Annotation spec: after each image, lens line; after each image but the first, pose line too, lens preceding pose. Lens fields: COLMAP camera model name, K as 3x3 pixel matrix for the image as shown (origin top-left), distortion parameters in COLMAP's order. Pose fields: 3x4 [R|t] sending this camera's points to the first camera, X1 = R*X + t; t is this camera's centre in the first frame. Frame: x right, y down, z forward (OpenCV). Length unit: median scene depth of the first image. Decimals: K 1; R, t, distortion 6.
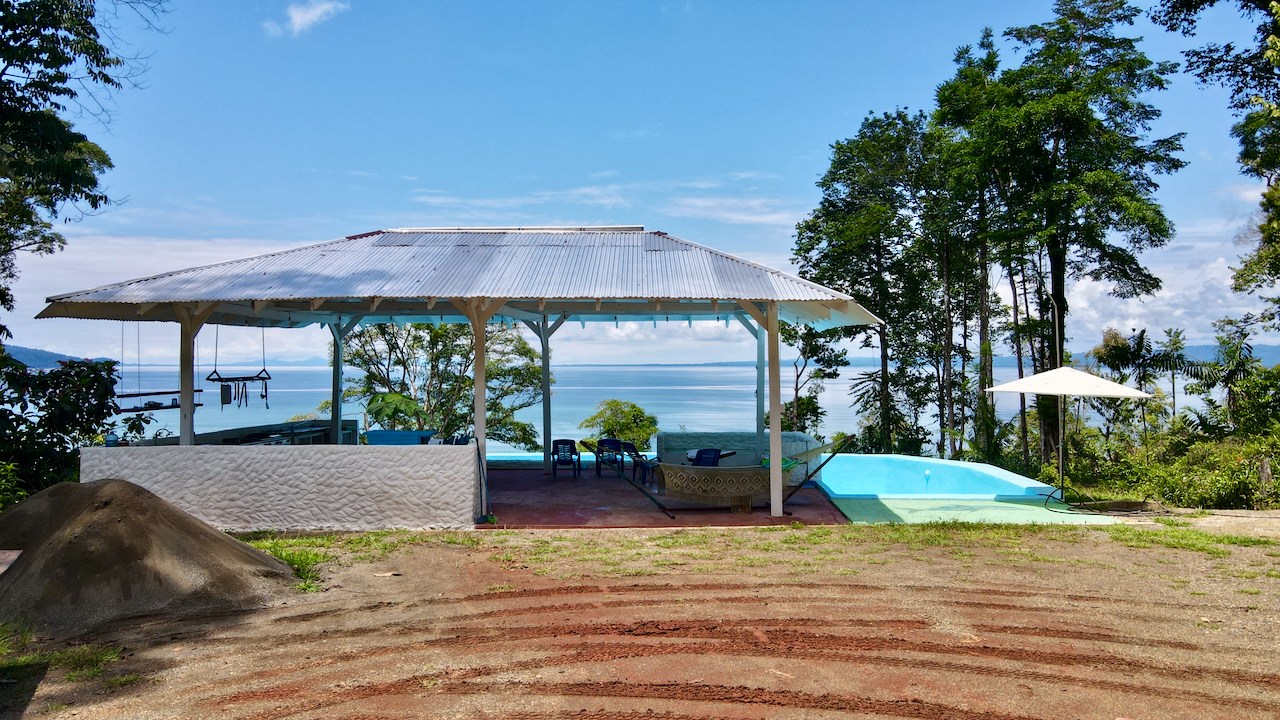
lens RADIAL K [[954.9, 0, 635.0], [0, 954.9, 366.3], [0, 0, 1]] dist [-0.000525, 0.018082]
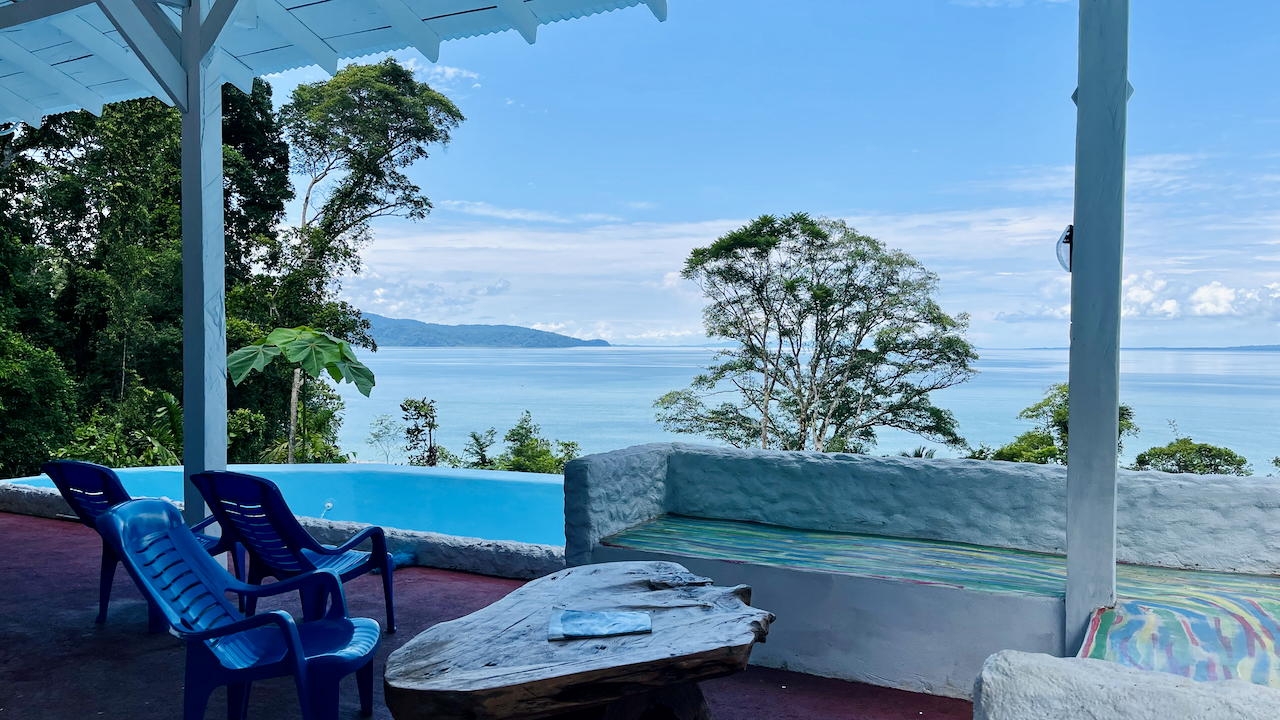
lens RADIAL K [[971.9, 0, 636.7], [0, 971.9, 361.9], [0, 0, 1]] dist [0.047621, -0.034934]
pose [[0.891691, 0.012315, -0.452476, 0.029843], [-0.005923, 0.999862, 0.015542, 0.009753], [0.452605, -0.011179, 0.891641, 0.172586]]
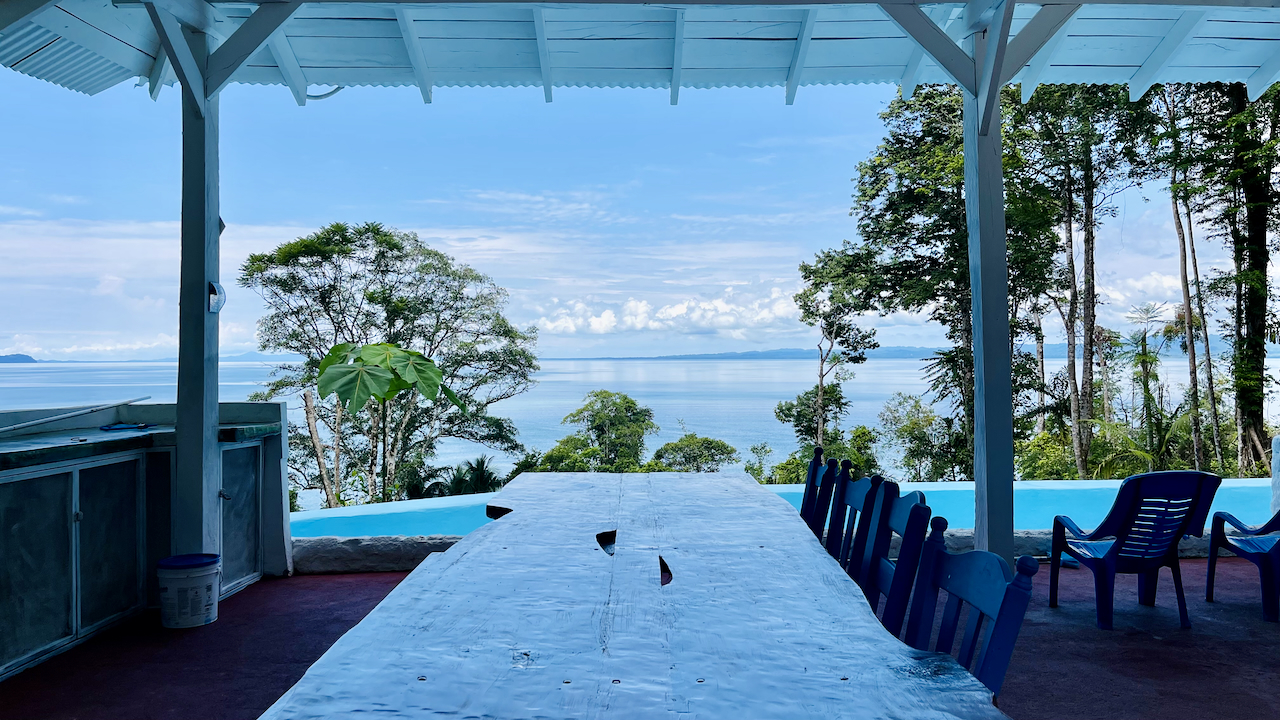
lens RADIAL K [[971.9, 0, 641.3], [0, 971.9, 368.0], [0, 0, 1]] dist [0.047621, -0.034934]
pose [[0.998362, -0.006322, 0.056871, -0.044679], [0.005835, 0.999945, 0.008729, 0.009630], [-0.056923, -0.008383, 0.998343, 0.154760]]
